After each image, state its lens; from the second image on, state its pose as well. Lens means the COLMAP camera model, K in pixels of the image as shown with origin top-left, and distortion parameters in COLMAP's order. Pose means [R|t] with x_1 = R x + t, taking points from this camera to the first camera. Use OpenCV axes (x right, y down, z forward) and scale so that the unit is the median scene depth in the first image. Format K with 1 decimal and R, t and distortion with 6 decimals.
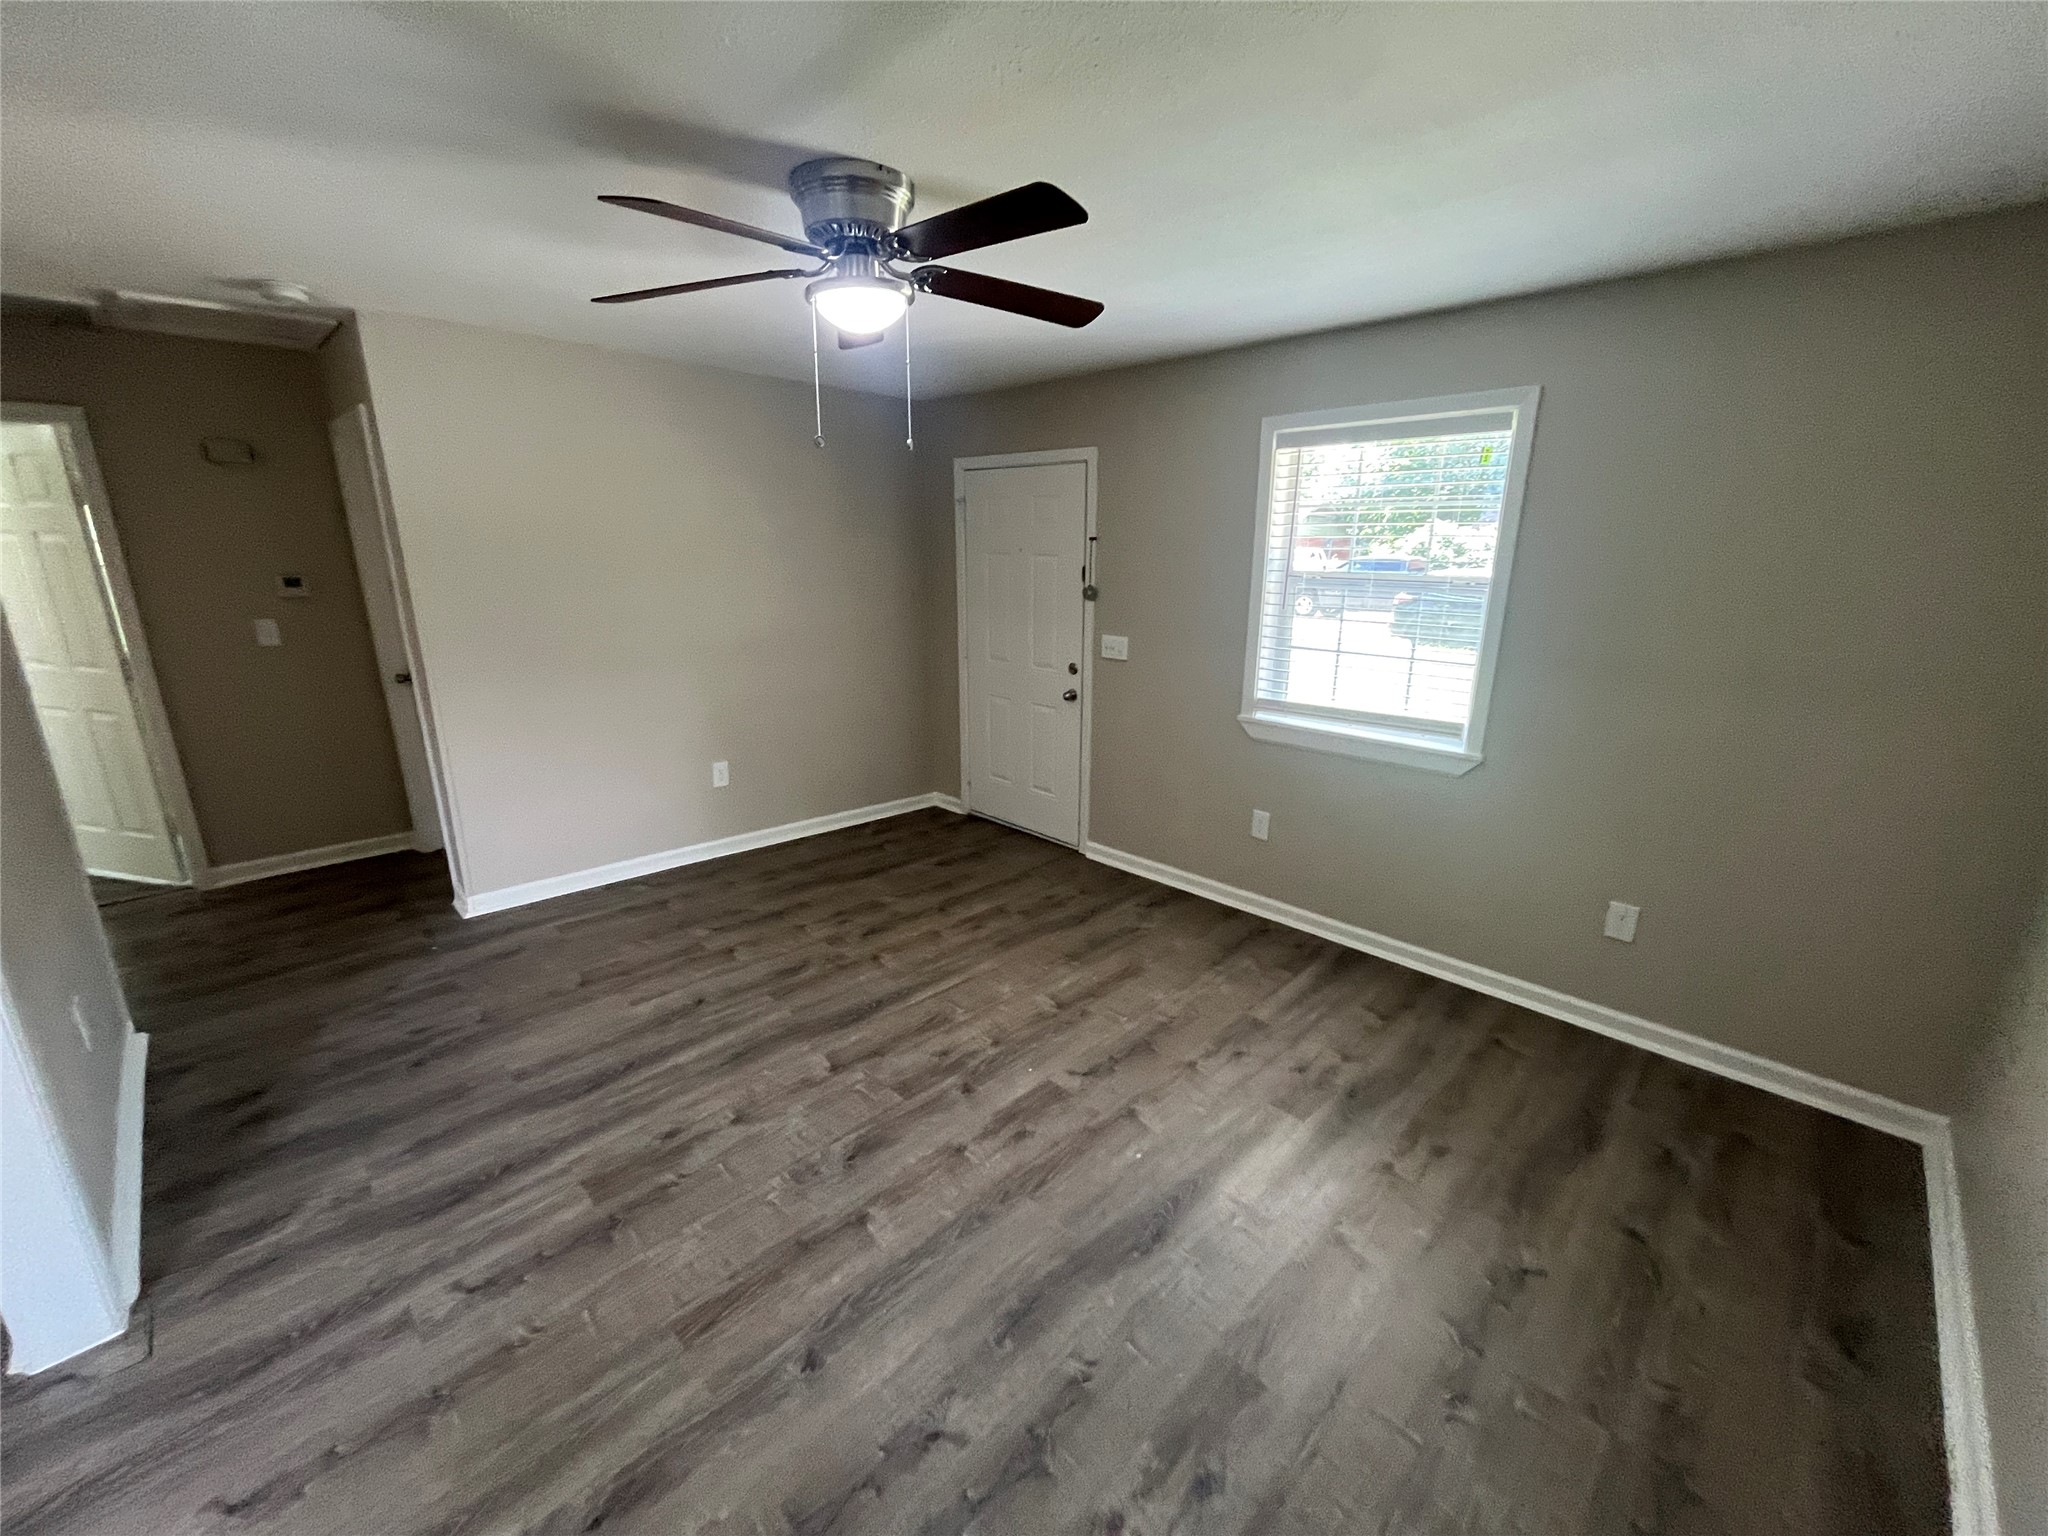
lens RADIAL K [[829.7, 0, 1024.3], [0, 829.7, 771.4], [0, 0, 1]] dist [-0.003096, -0.000919]
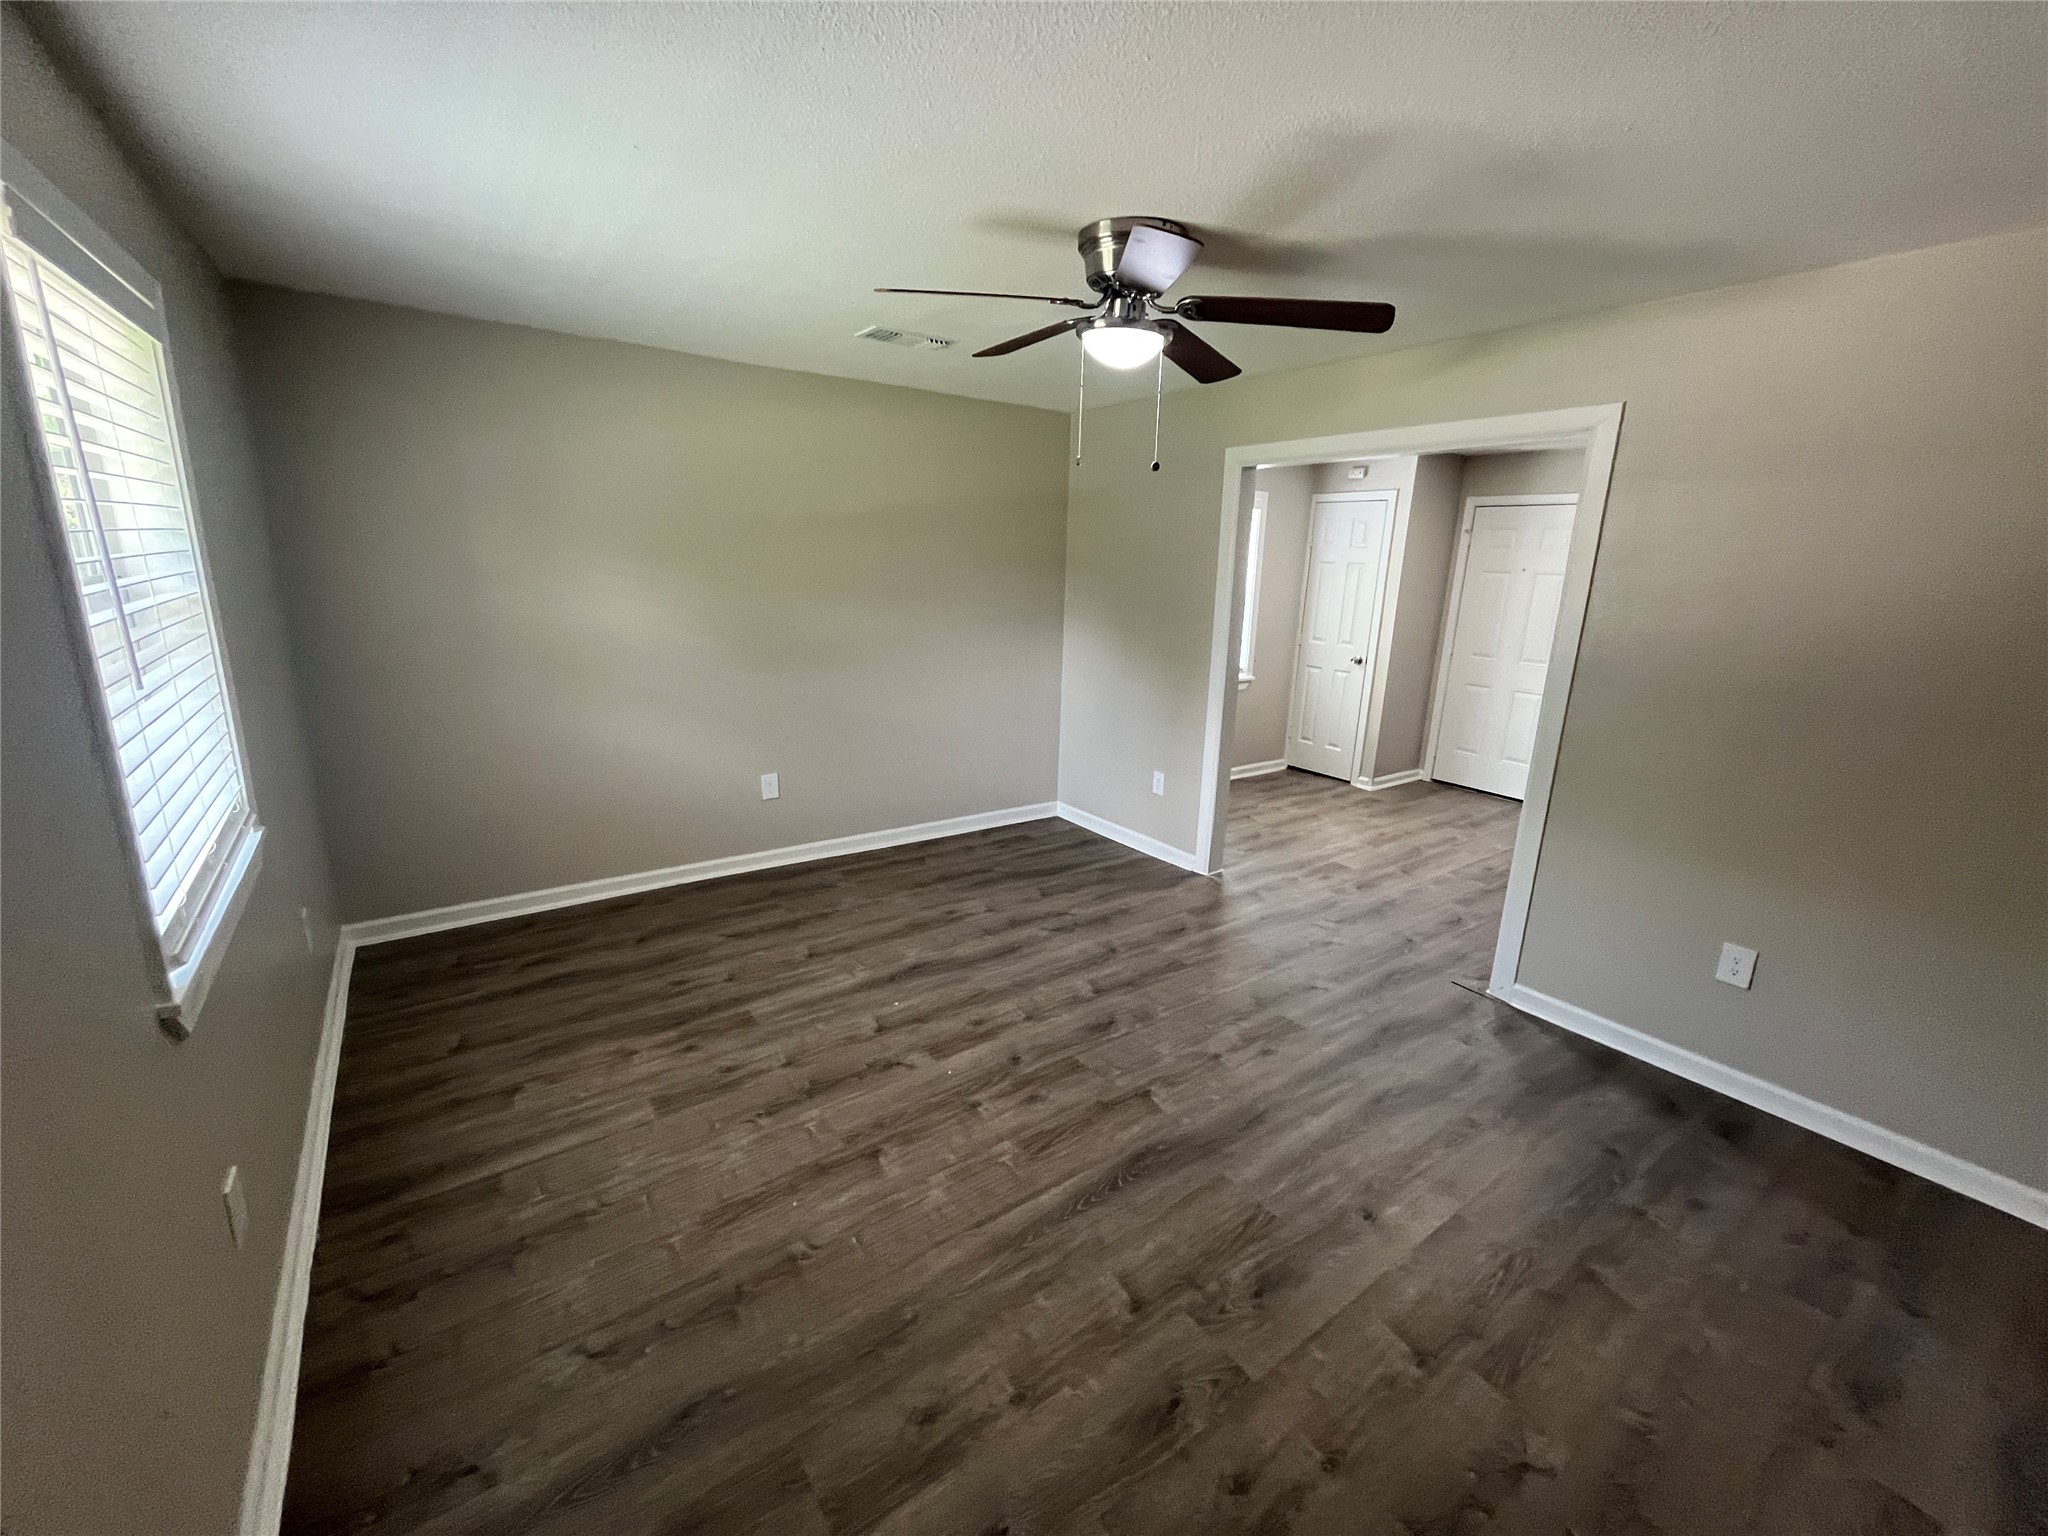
lens RADIAL K [[829.7, 0, 1023.4], [0, 829.7, 765.5], [0, 0, 1]] dist [-0.003096, -0.000919]
pose [[-0.985453, -0.079935, 0.149976, -0.205009], [0.006155, 0.865113, 0.501539, -0.471563], [-0.169837, 0.495166, -0.852036, 1.686575]]
